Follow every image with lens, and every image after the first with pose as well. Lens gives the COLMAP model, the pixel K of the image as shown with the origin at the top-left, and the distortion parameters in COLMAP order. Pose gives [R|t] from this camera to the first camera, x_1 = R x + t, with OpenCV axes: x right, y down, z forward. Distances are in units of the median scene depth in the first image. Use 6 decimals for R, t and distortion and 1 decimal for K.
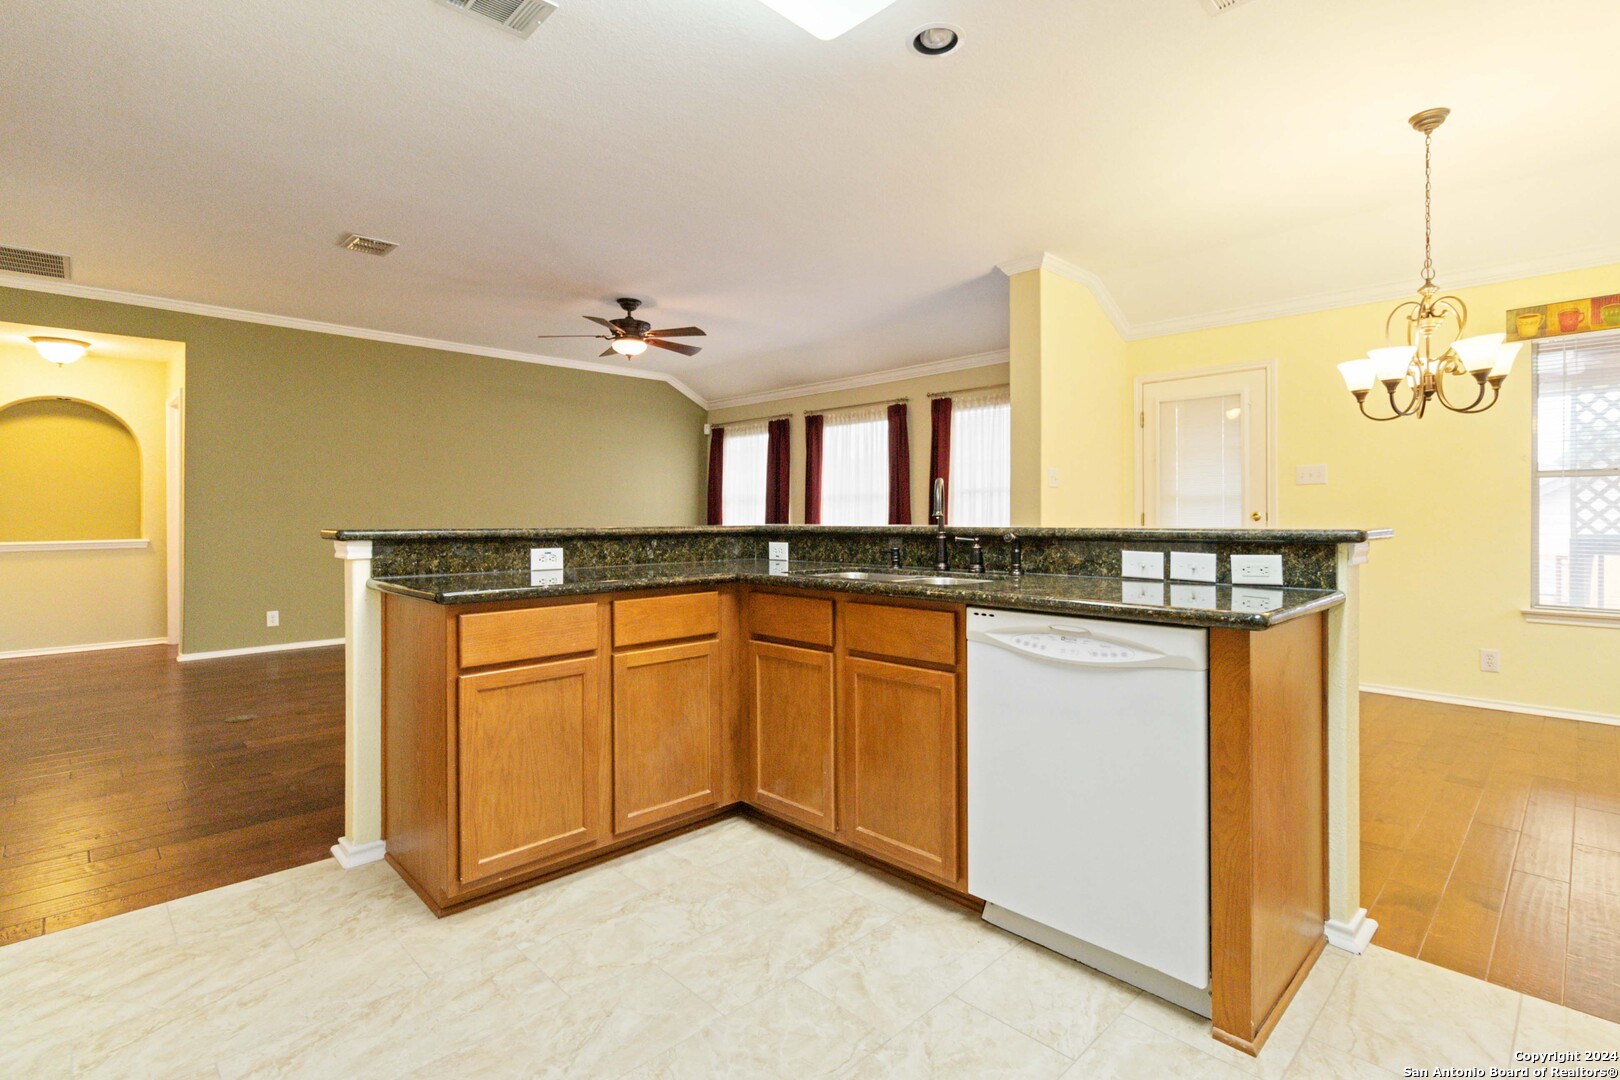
lens RADIAL K [[773.4, 0, 818.0], [0, 773.4, 511.2], [0, 0, 1]] dist [0.009757, 0.000982]
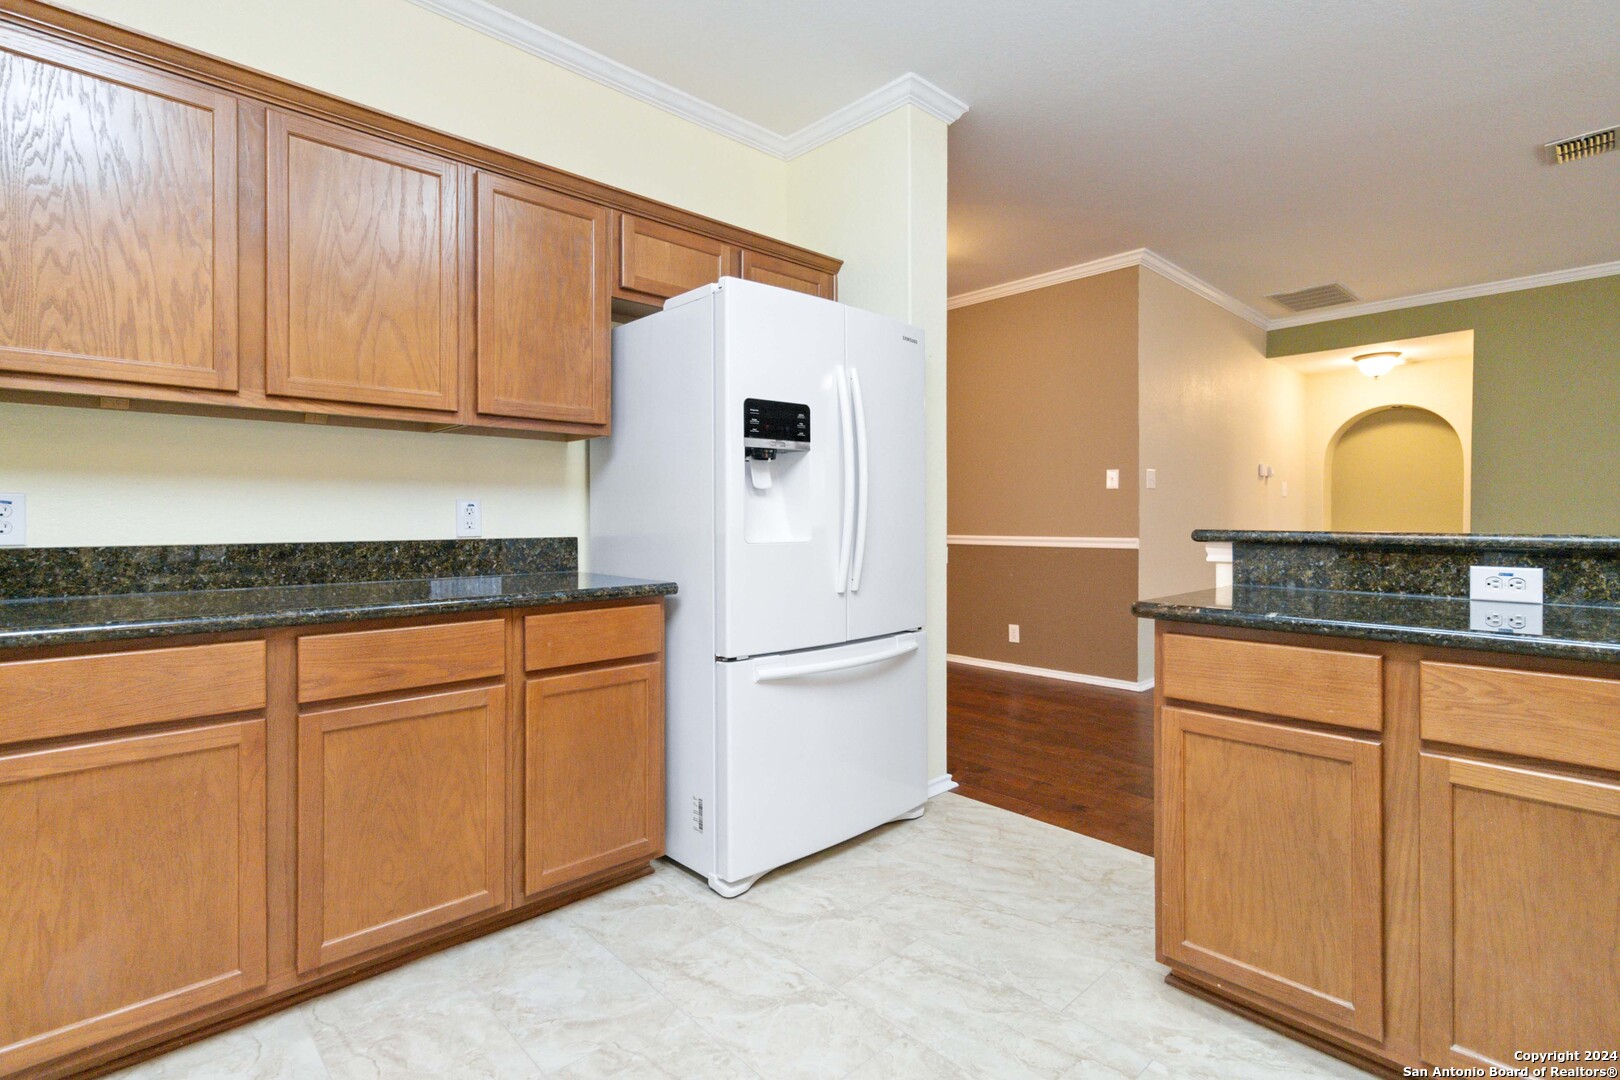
lens RADIAL K [[773.4, 0, 822.5], [0, 773.4, 515.9], [0, 0, 1]] dist [0.009757, 0.000982]
pose [[-0.005761, 0.001834, -0.999982, 0.328086], [0.006565, 0.999977, 0.001797, 0.003087], [0.999962, -0.006555, -0.005773, 0.550633]]
